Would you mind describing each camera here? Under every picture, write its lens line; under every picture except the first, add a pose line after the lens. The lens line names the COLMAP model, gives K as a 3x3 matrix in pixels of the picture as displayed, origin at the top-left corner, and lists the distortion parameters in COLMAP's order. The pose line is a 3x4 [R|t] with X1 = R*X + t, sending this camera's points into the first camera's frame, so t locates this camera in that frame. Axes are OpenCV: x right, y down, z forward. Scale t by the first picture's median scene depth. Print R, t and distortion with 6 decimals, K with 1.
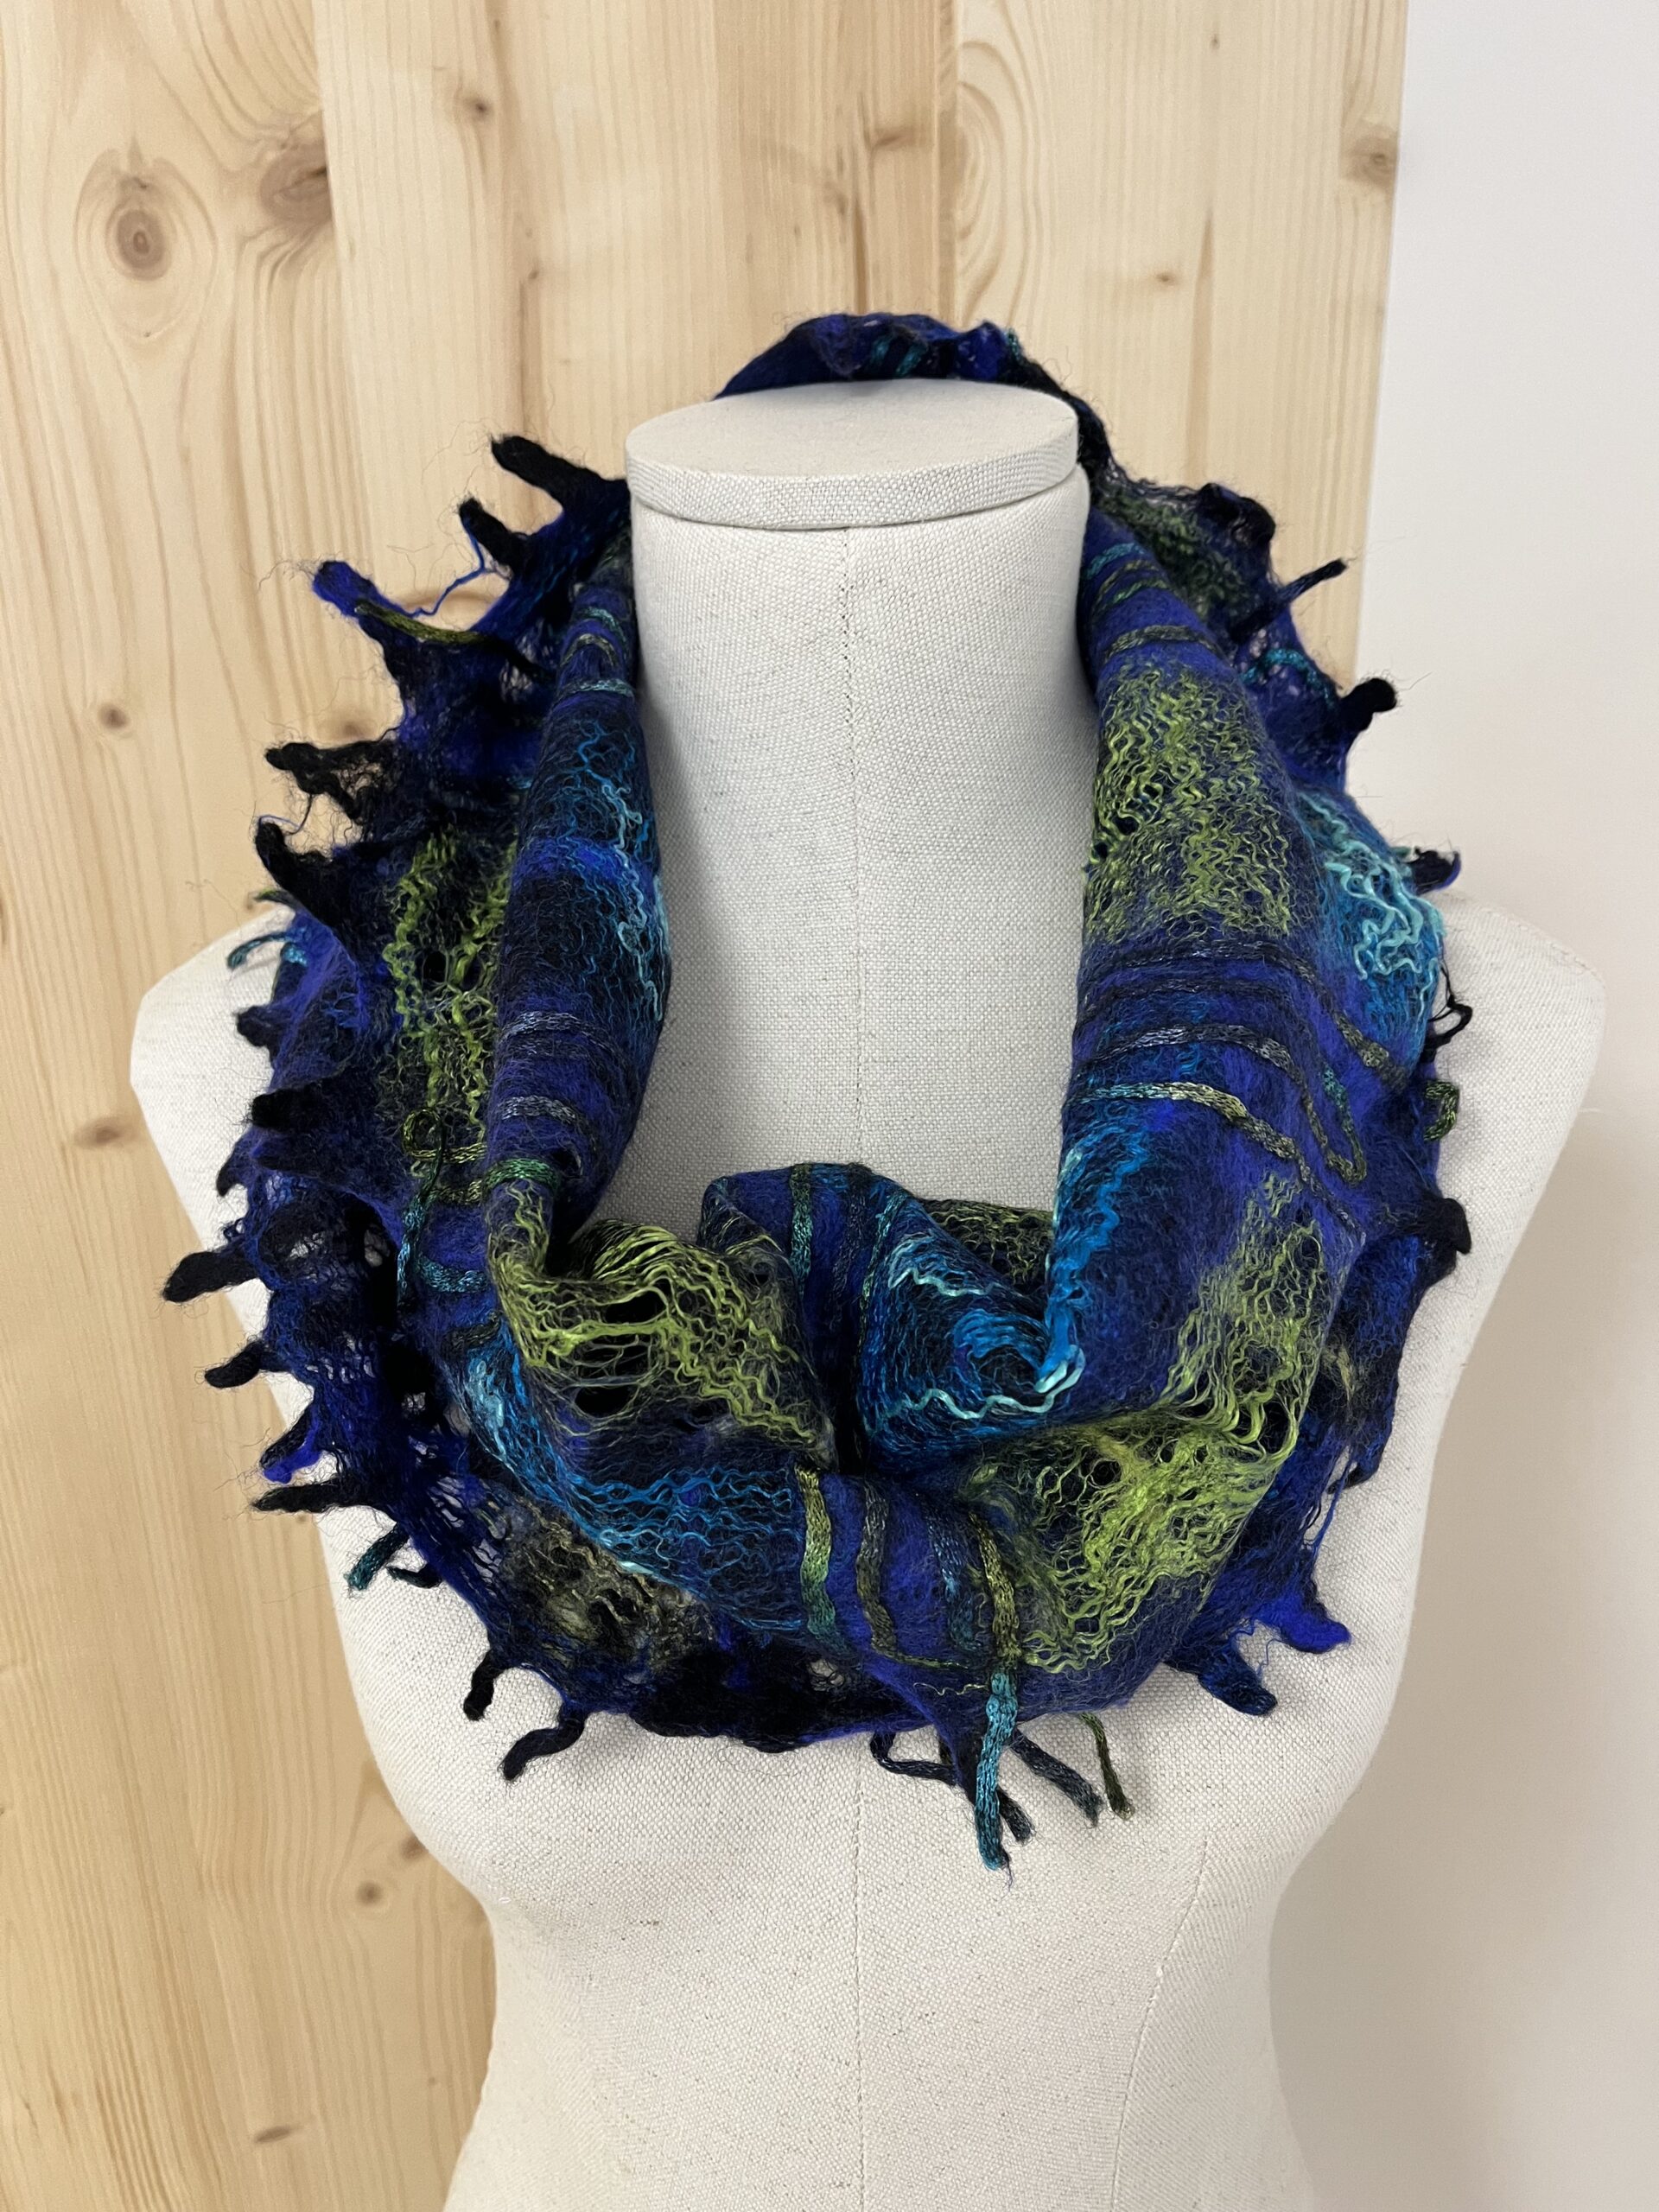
lens RADIAL K [[1697.2, 0, 842.1], [0, 1697.2, 1123.9], [0, 0, 1]] dist [0.090569, -0.130762]
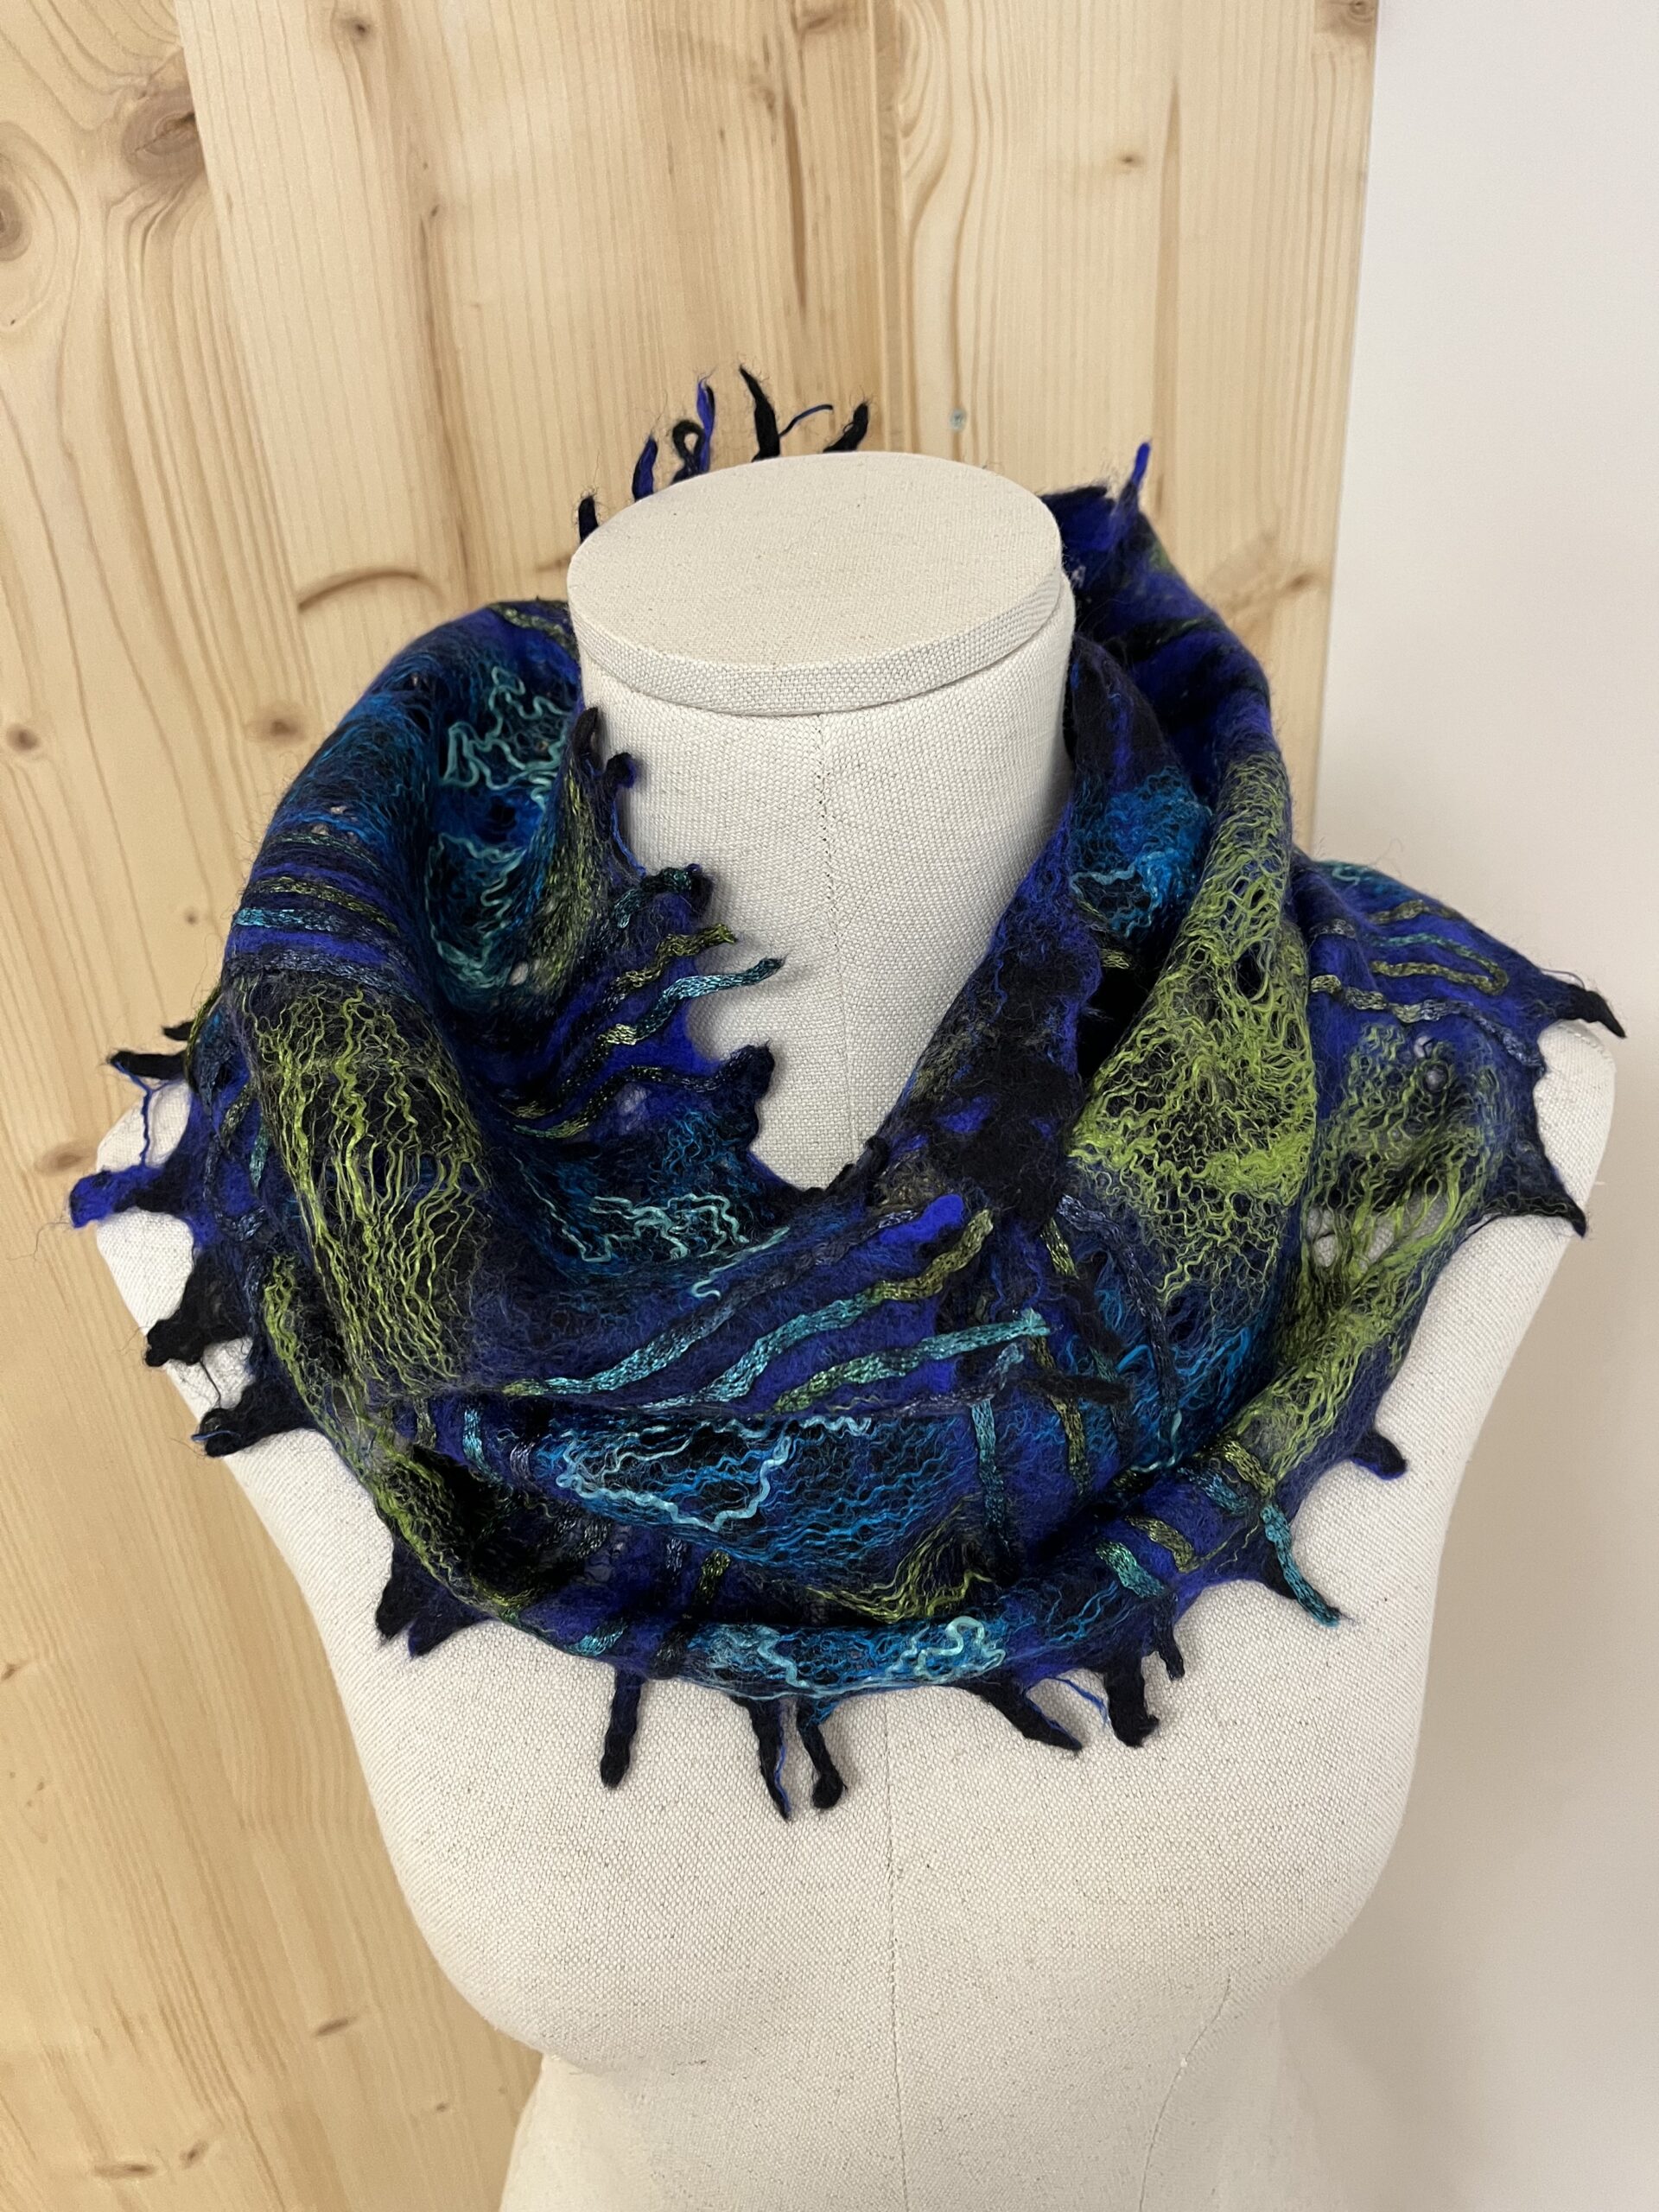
lens RADIAL K [[1697.2, 0, 852.0], [0, 1697.2, 1124.2], [0, 0, 1]] dist [0.090569, -0.130762]
pose [[0.998304, -0.053475, 0.022998, -0.007771], [0.049363, 0.987087, 0.152389, -0.160218], [-0.030849, -0.150995, 0.988053, 0.033323]]
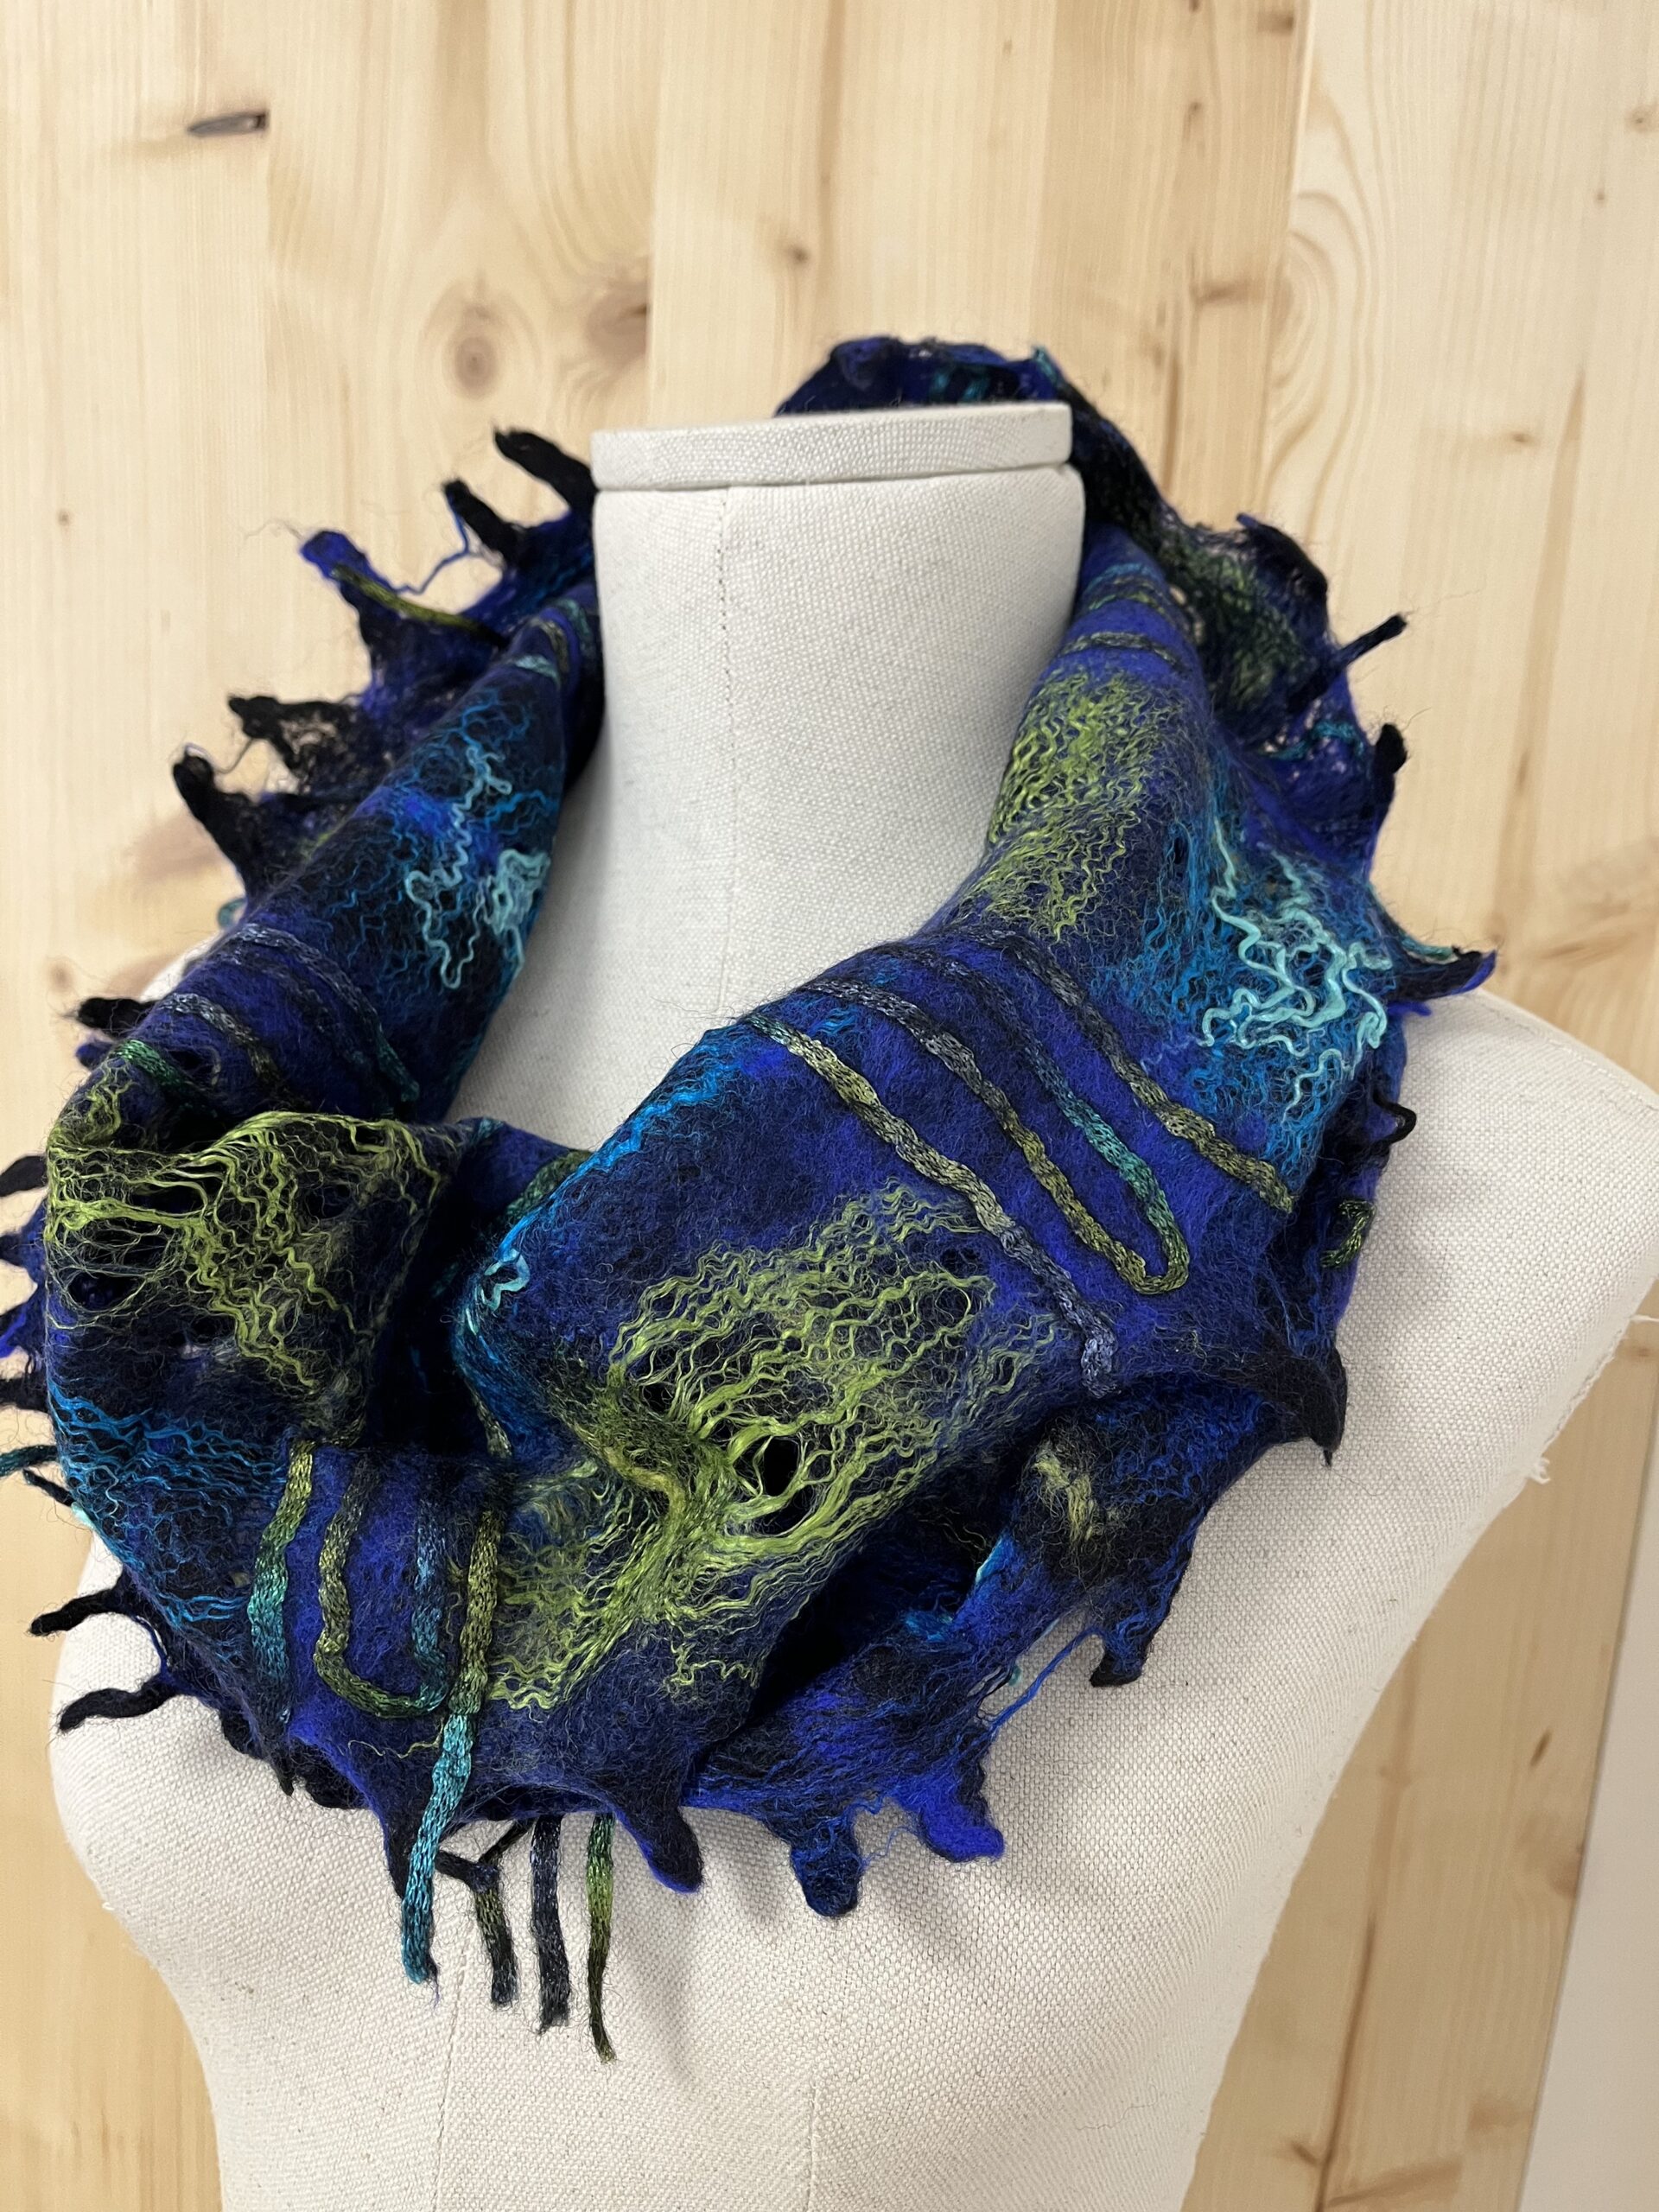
lens RADIAL K [[1697.2, 0, 817.1], [0, 1697.2, 1105.6], [0, 0, 1]] dist [0.090569, -0.130762]
pose [[0.926849, 0.148546, -0.344798, 0.250007], [-0.205023, 0.969626, -0.133385, 0.055643], [0.314511, 0.194319, 0.929152, 0.129406]]
